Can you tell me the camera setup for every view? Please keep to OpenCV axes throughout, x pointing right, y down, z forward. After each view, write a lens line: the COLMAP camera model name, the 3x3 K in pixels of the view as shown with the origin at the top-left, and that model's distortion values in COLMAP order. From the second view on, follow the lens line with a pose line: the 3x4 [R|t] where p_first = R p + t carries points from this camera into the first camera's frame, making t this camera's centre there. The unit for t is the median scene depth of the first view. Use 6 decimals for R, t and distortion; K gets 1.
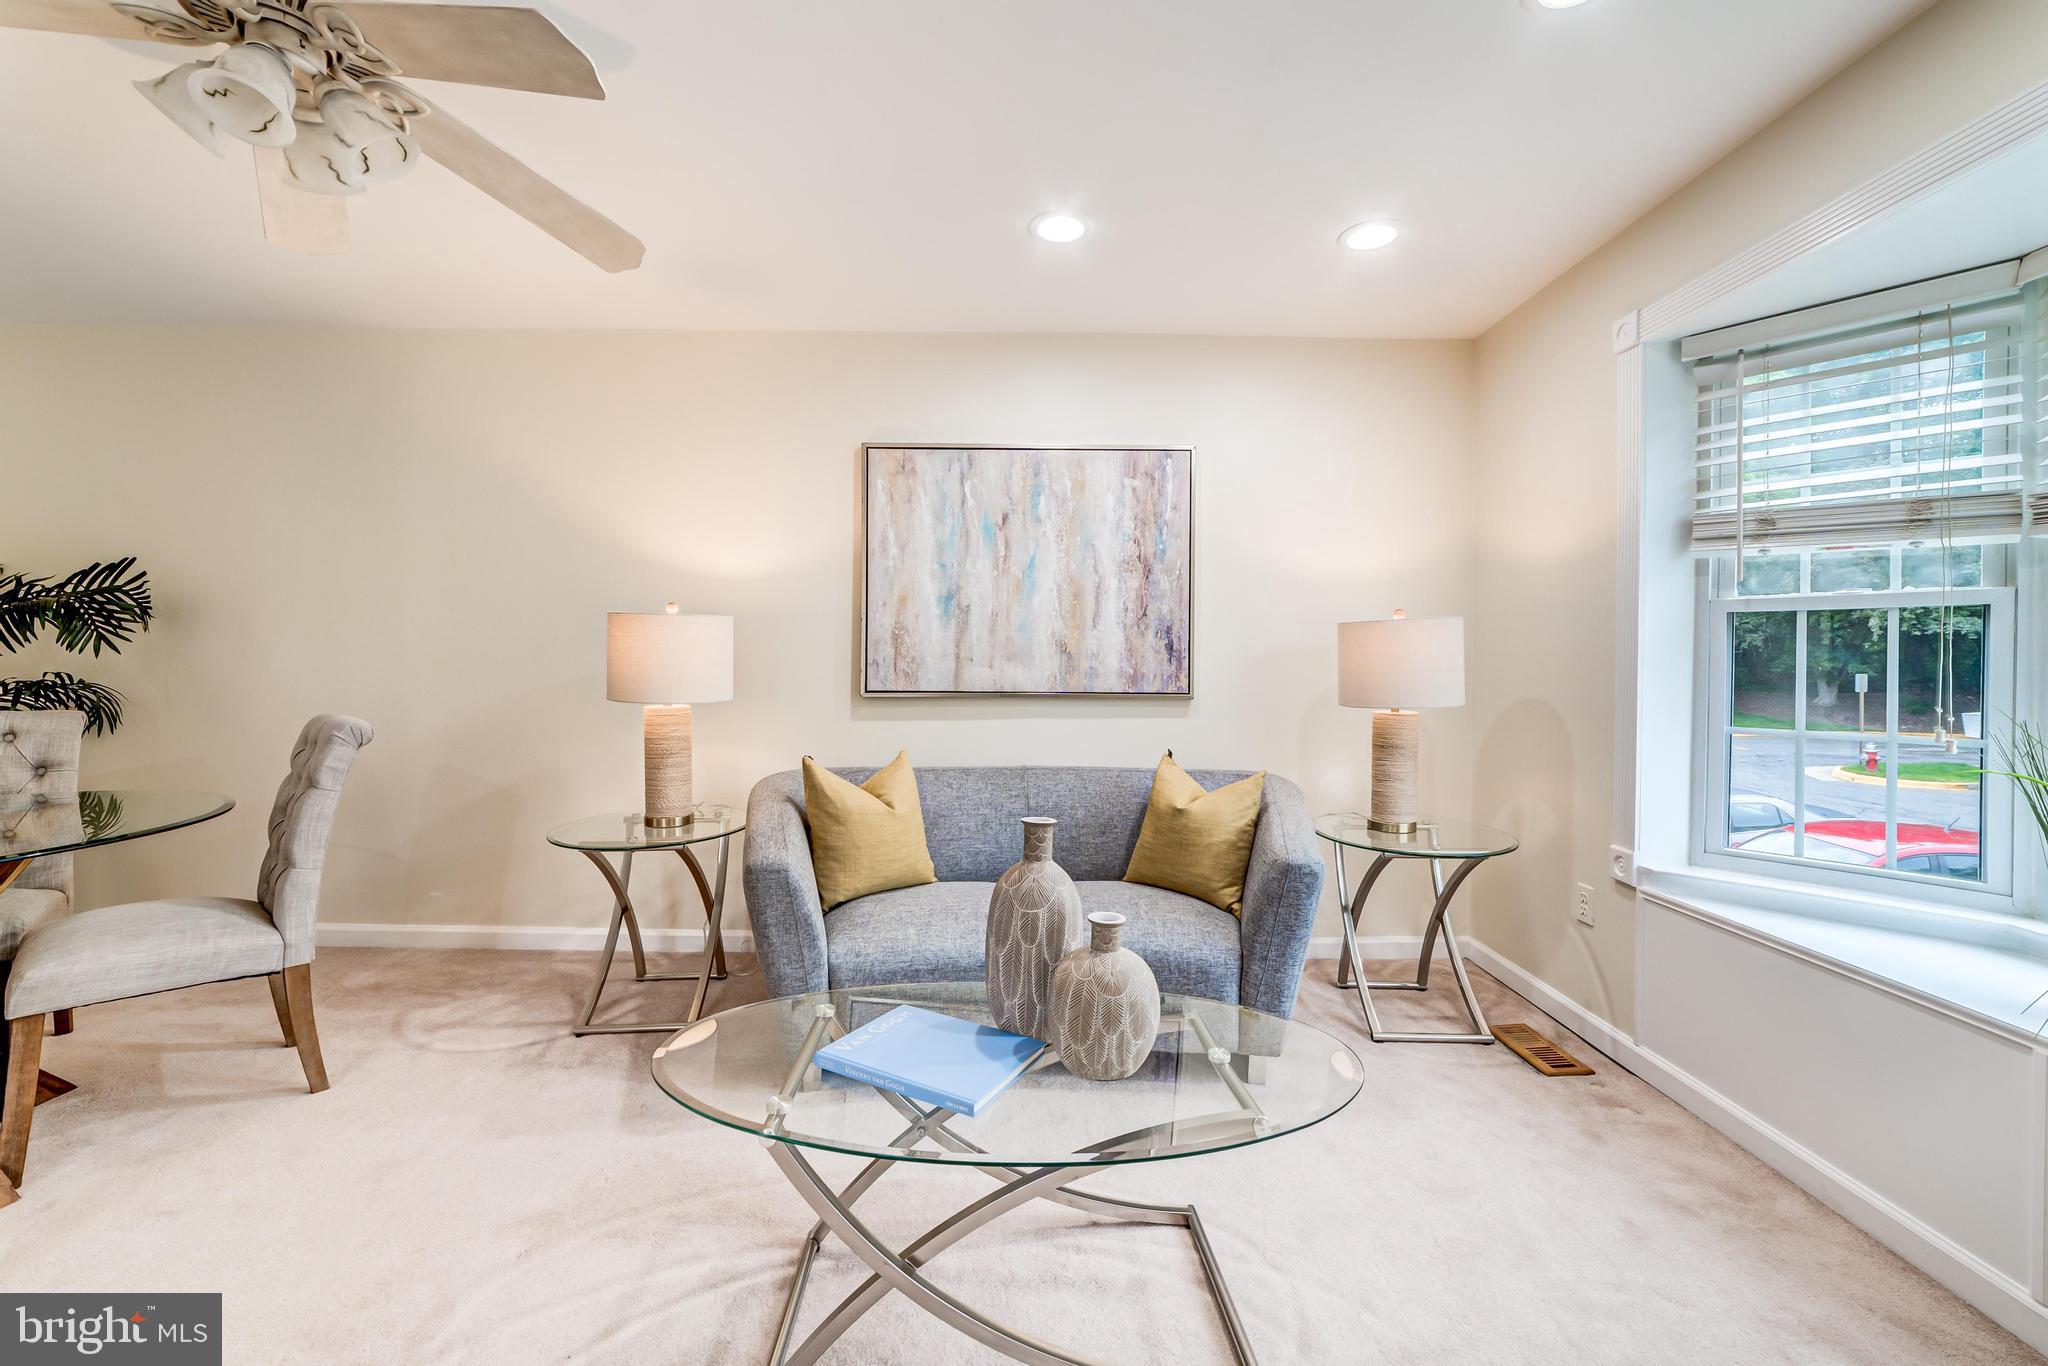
lens RADIAL K [[803.8, 0, 1028.6], [0, 803.8, 678.4], [0, 0, 1]] dist [-0.022238, 0.011155]
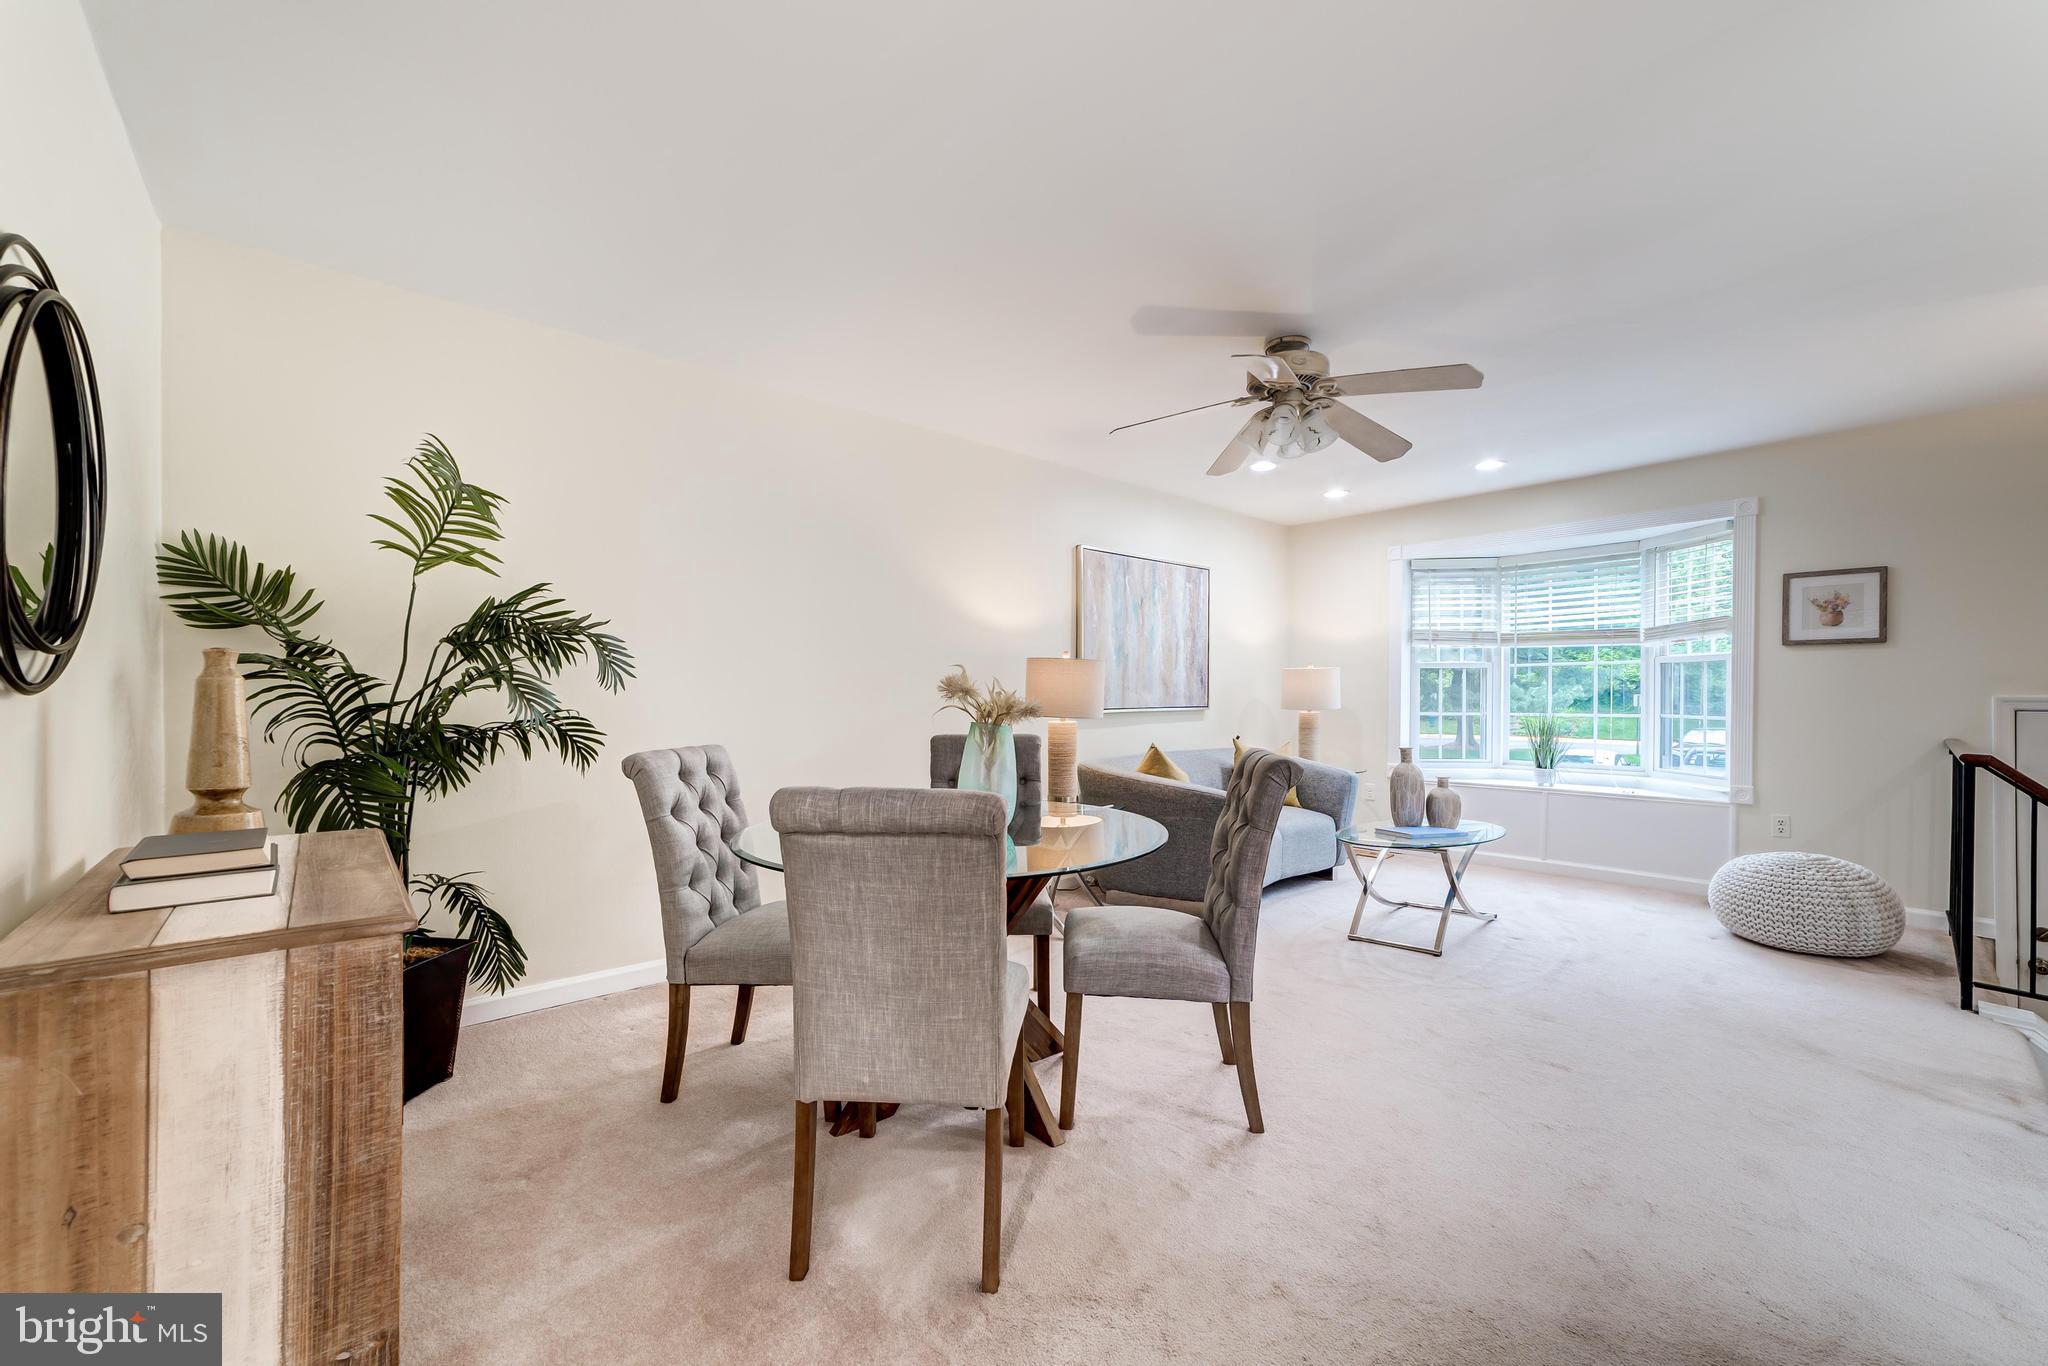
lens RADIAL K [[803.8, 0, 1033.2], [0, 803.8, 698.1], [0, 0, 1]] dist [-0.022238, 0.011155]
pose [[0.739680, -0.016961, 0.672745, -1.326975], [0.020371, 0.999789, 0.002808, -0.011356], [-0.672650, 0.011627, 0.739869, -0.062454]]
